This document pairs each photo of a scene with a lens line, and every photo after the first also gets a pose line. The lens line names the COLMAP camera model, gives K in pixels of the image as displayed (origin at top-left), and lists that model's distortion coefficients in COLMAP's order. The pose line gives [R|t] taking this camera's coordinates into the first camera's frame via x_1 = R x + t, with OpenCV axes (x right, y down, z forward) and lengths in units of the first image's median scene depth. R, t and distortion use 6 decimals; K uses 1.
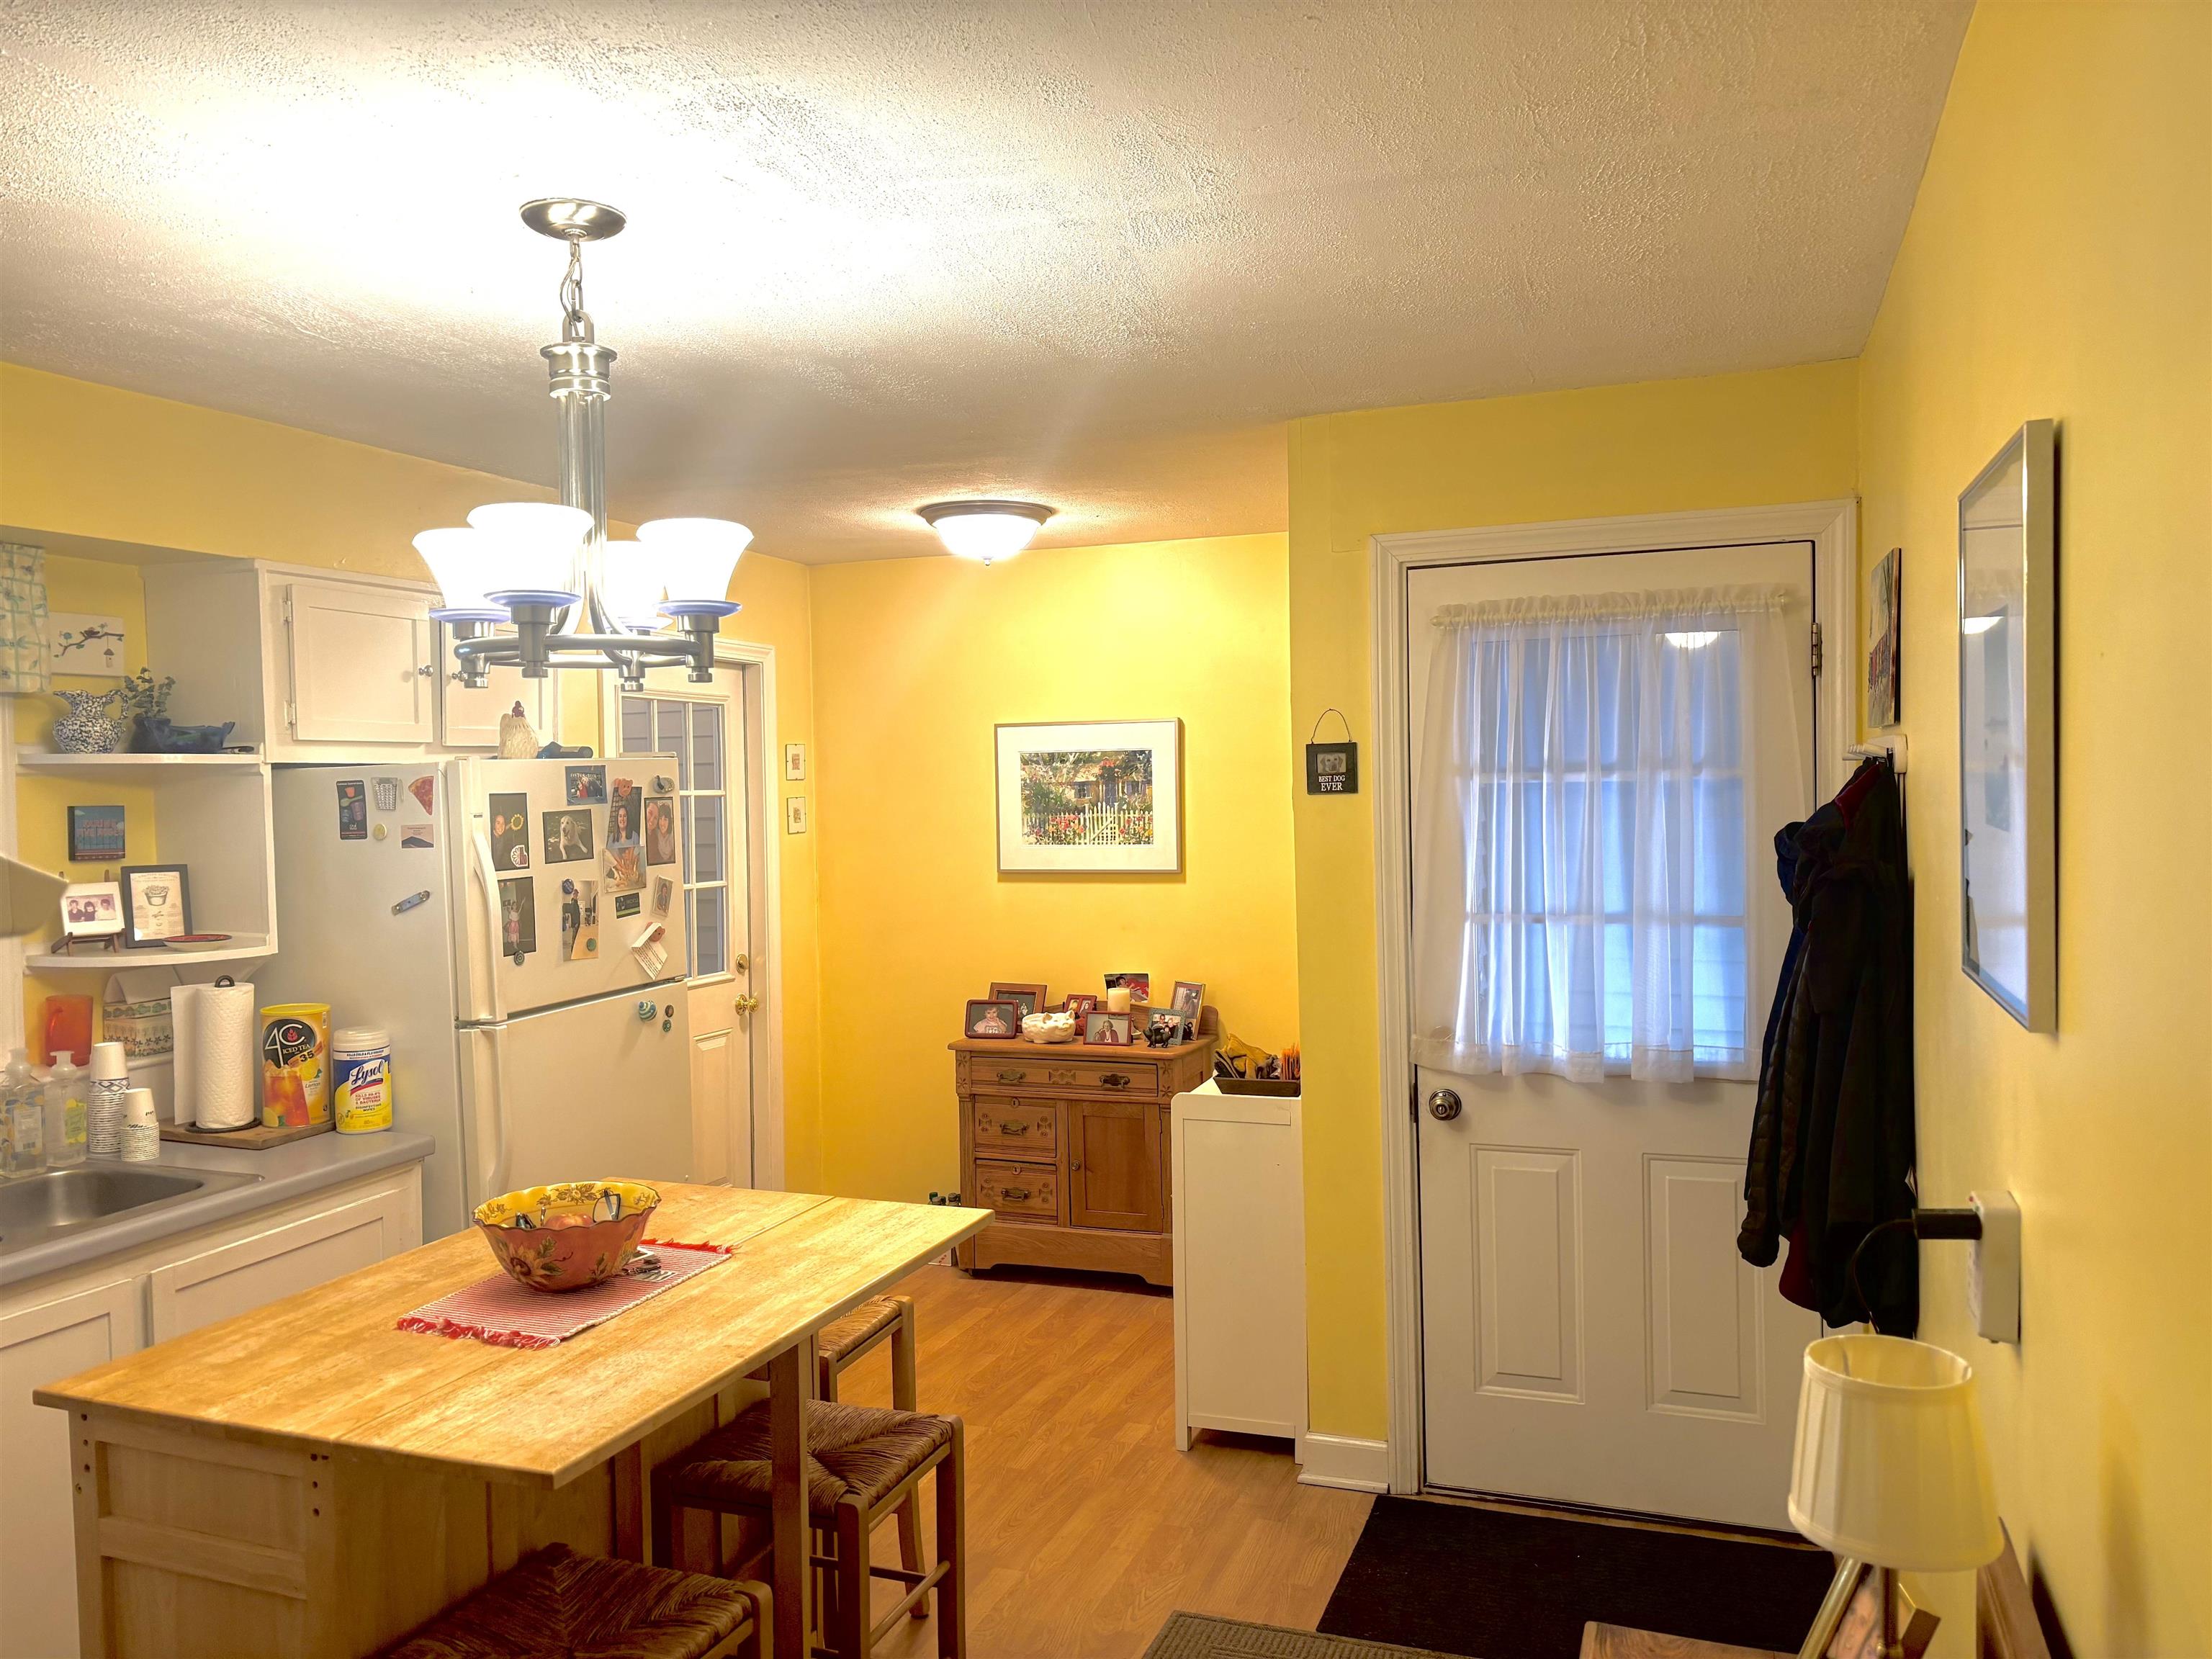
lens RADIAL K [[1674.2, 0, 1109.5], [0, 1674.2, 834.9], [0, 0, 1]] dist [0.034326, -0.020039]
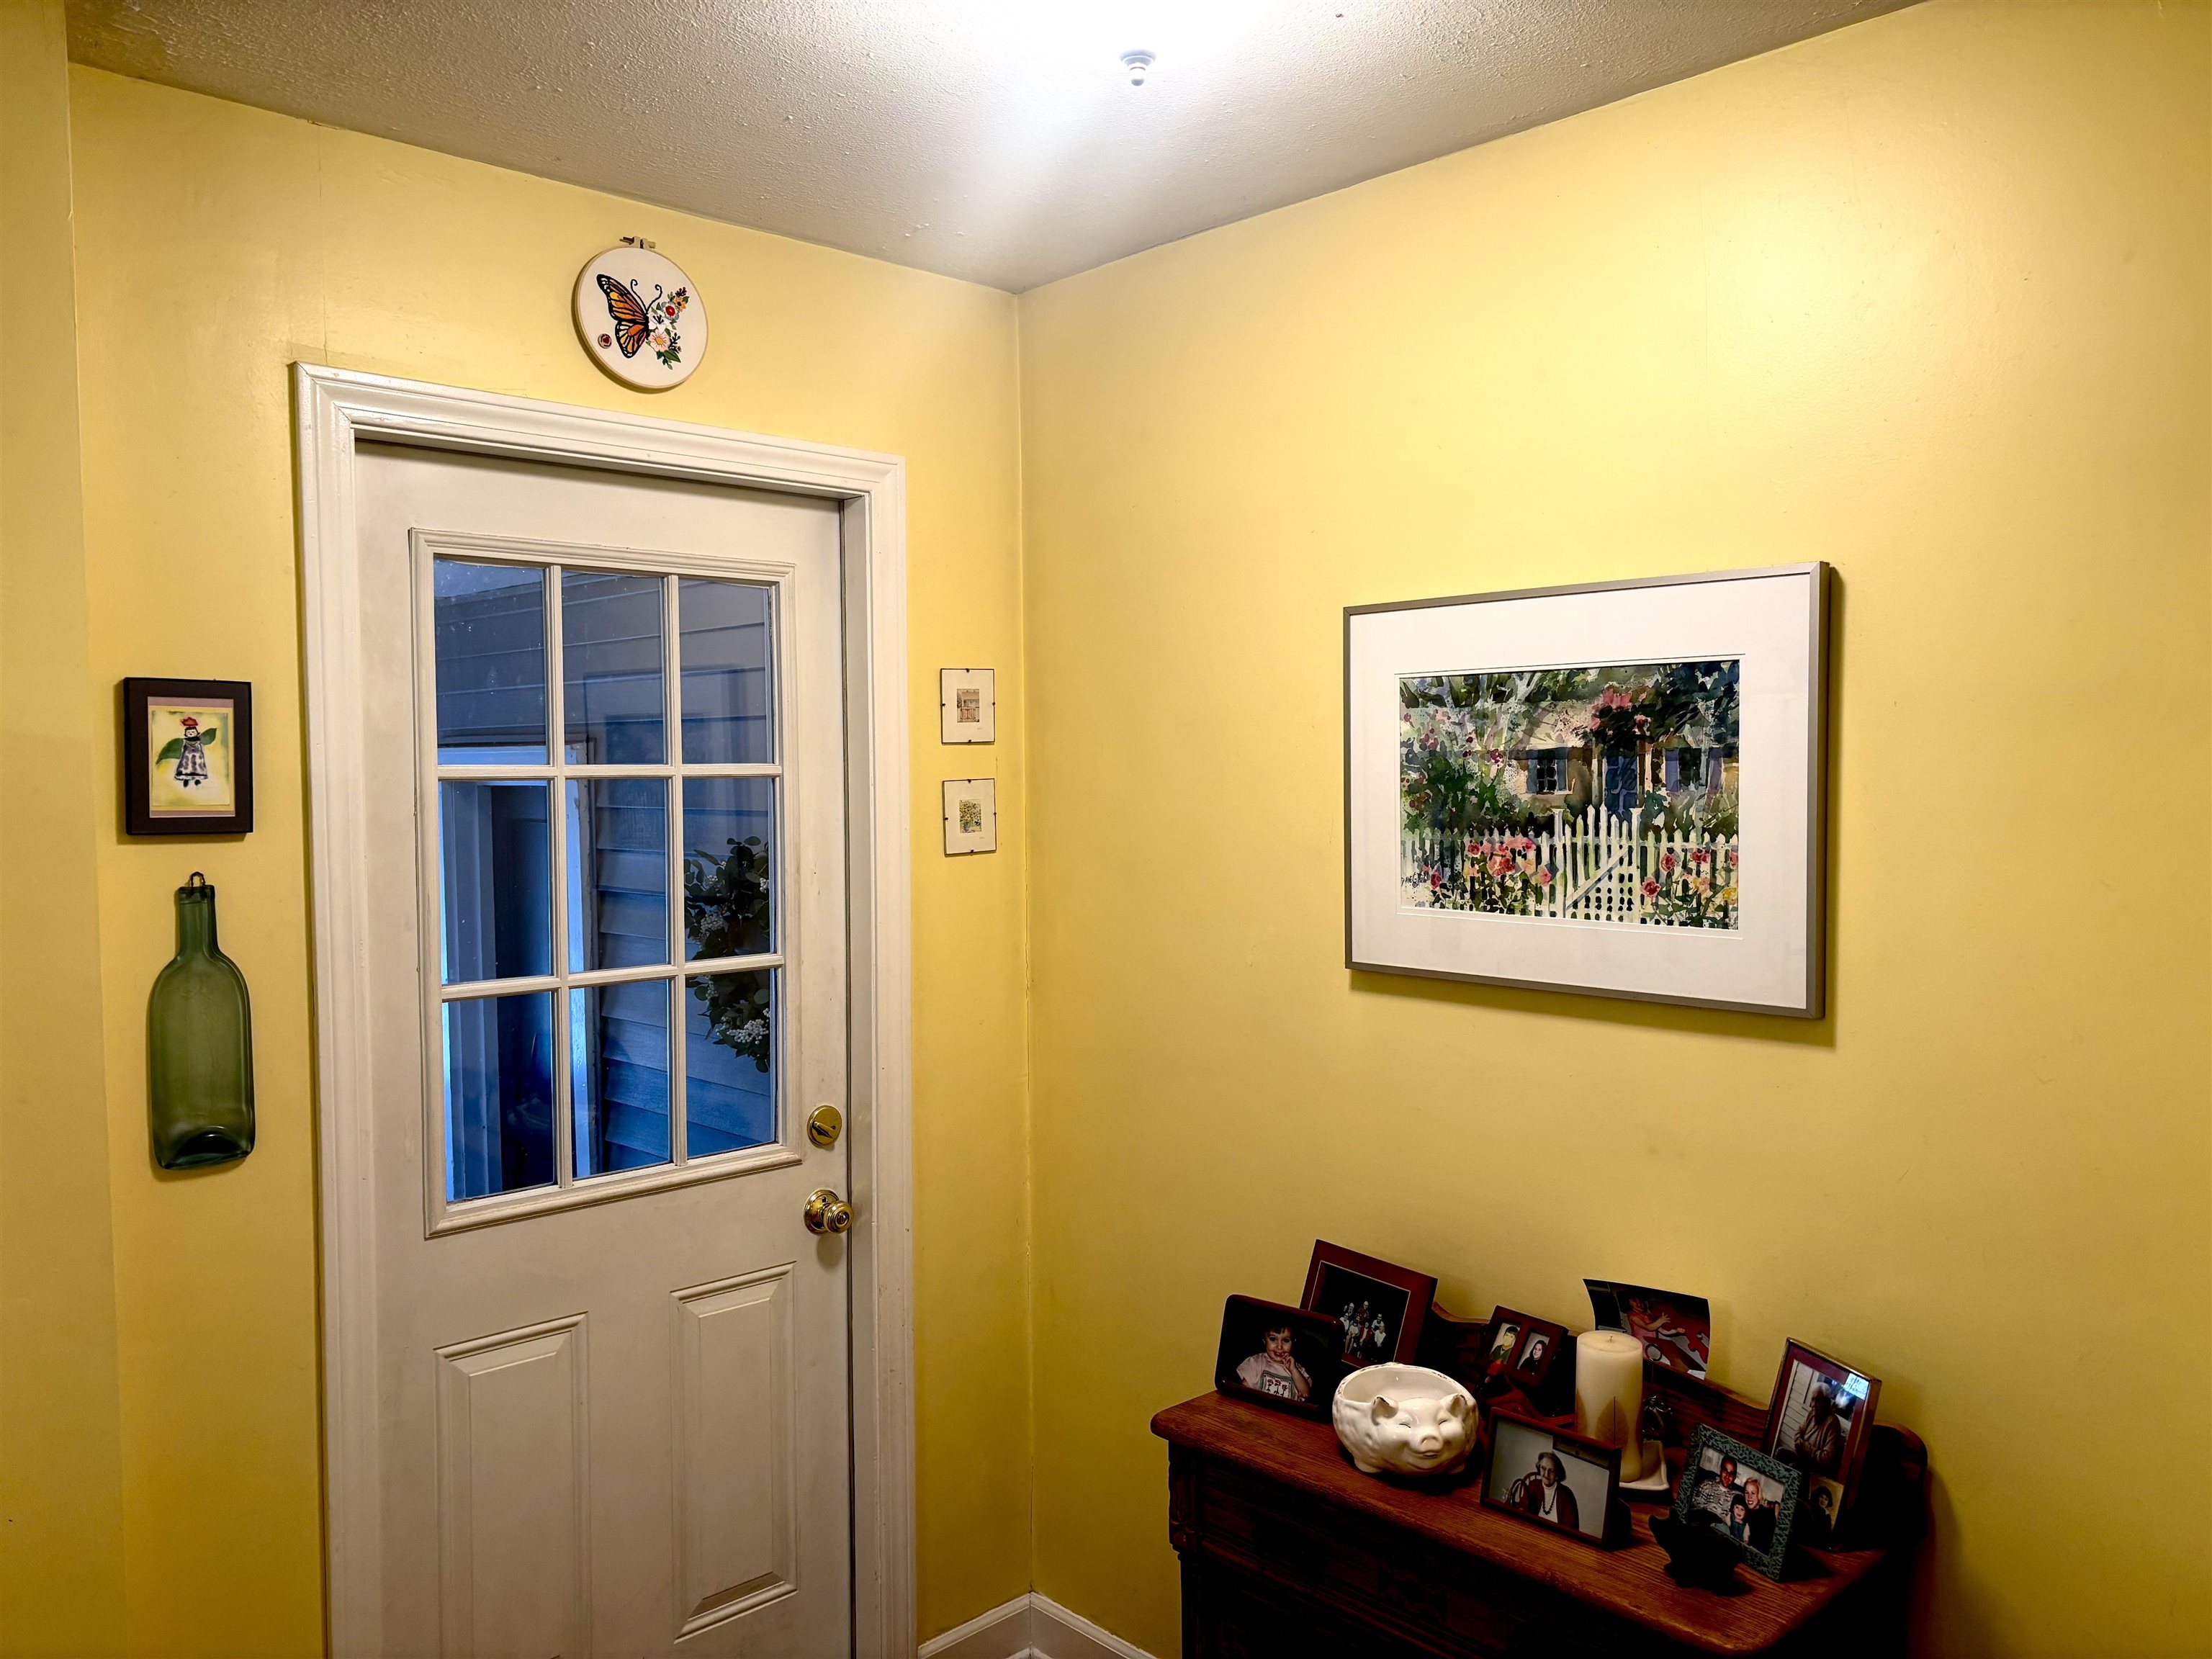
lens RADIAL K [[1674.2, 0, 1097.6], [0, 1674.2, 834.0], [0, 0, 1]] dist [0.034326, -0.020039]
pose [[0.903748, 0.027852, -0.427157, 0.055159], [-0.020636, 0.999556, 0.021512, -0.019163], [0.427566, -0.010627, 0.903921, 0.623906]]
